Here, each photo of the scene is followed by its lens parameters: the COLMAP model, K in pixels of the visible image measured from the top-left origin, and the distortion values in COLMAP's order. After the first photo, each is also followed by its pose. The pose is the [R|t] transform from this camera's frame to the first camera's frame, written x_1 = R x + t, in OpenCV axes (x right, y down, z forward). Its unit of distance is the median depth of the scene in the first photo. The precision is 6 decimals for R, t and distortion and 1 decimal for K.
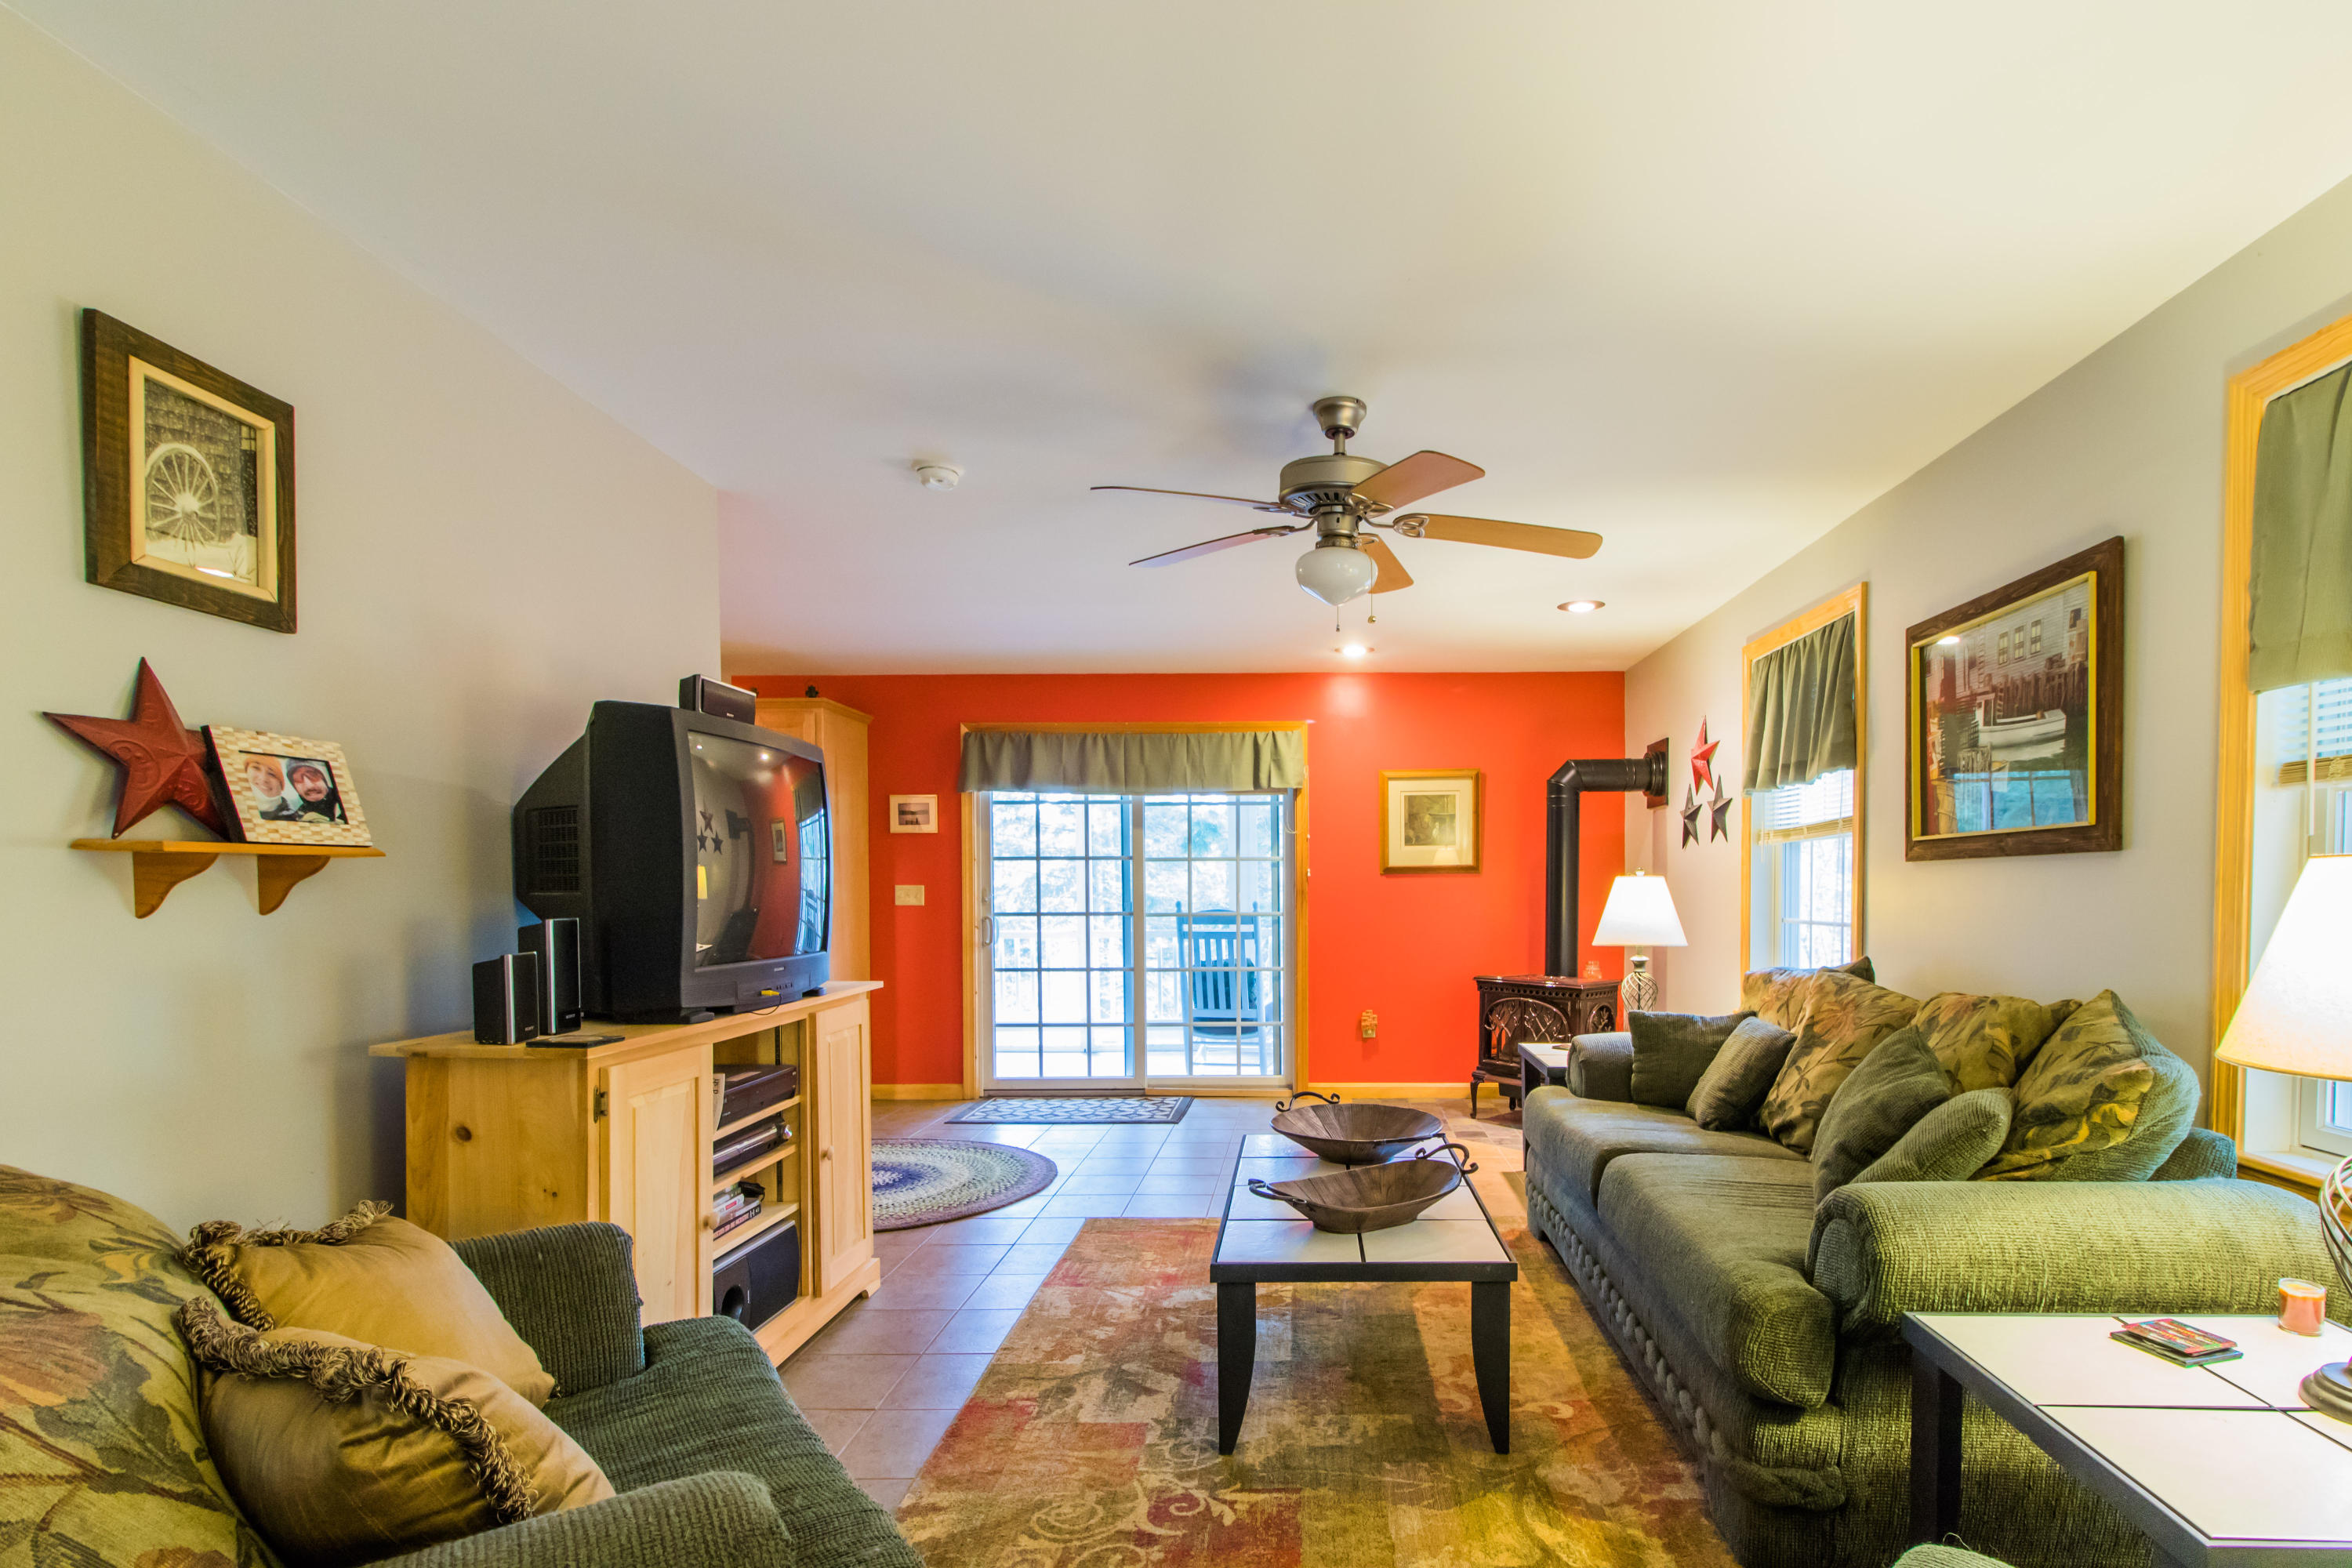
lens RADIAL K [[1146.5, 0, 1257.5], [0, 1146.5, 893.8], [0, 0, 1]] dist [0.003833, 0.001264]
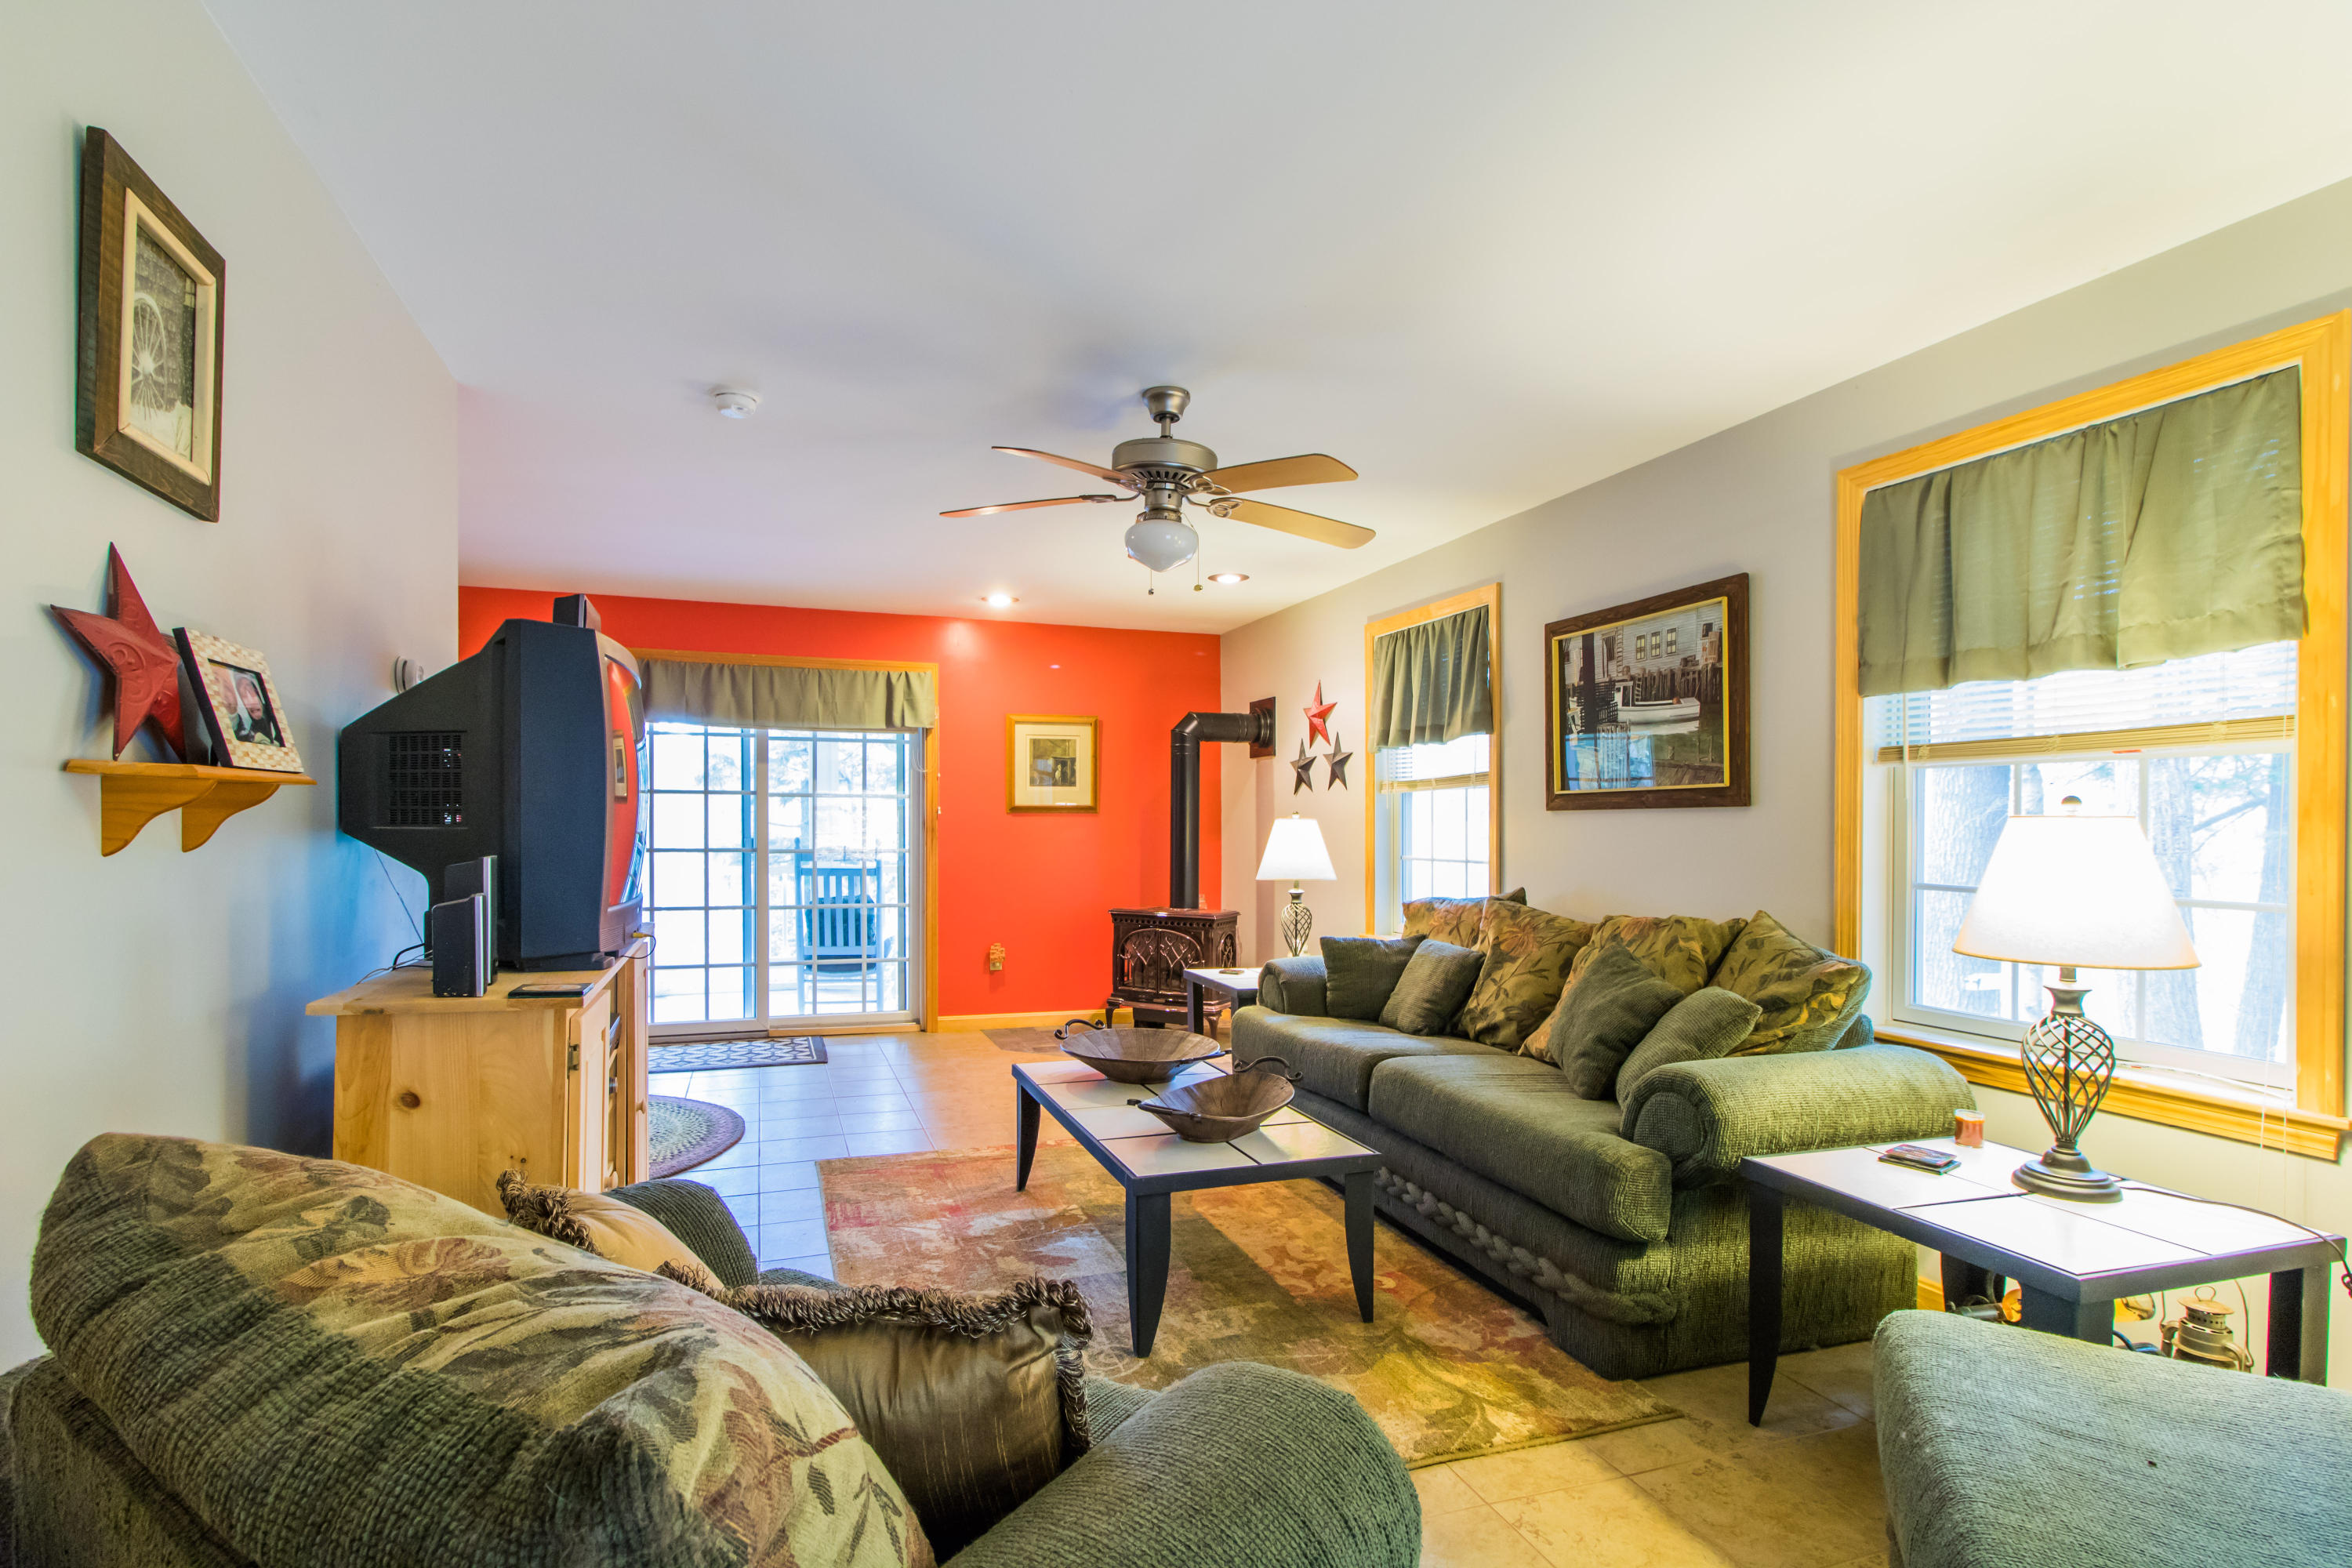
lens RADIAL K [[1128.0, 0, 1089.2], [0, 1128.0, 794.7], [0, 0, 1]] dist [0.004783, 0.001229]
pose [[0.947422, 0.018570, 0.319446, -0.327110], [-0.008485, 0.999422, -0.032934, -0.001088], [-0.319873, 0.028492, 0.947032, 0.000763]]
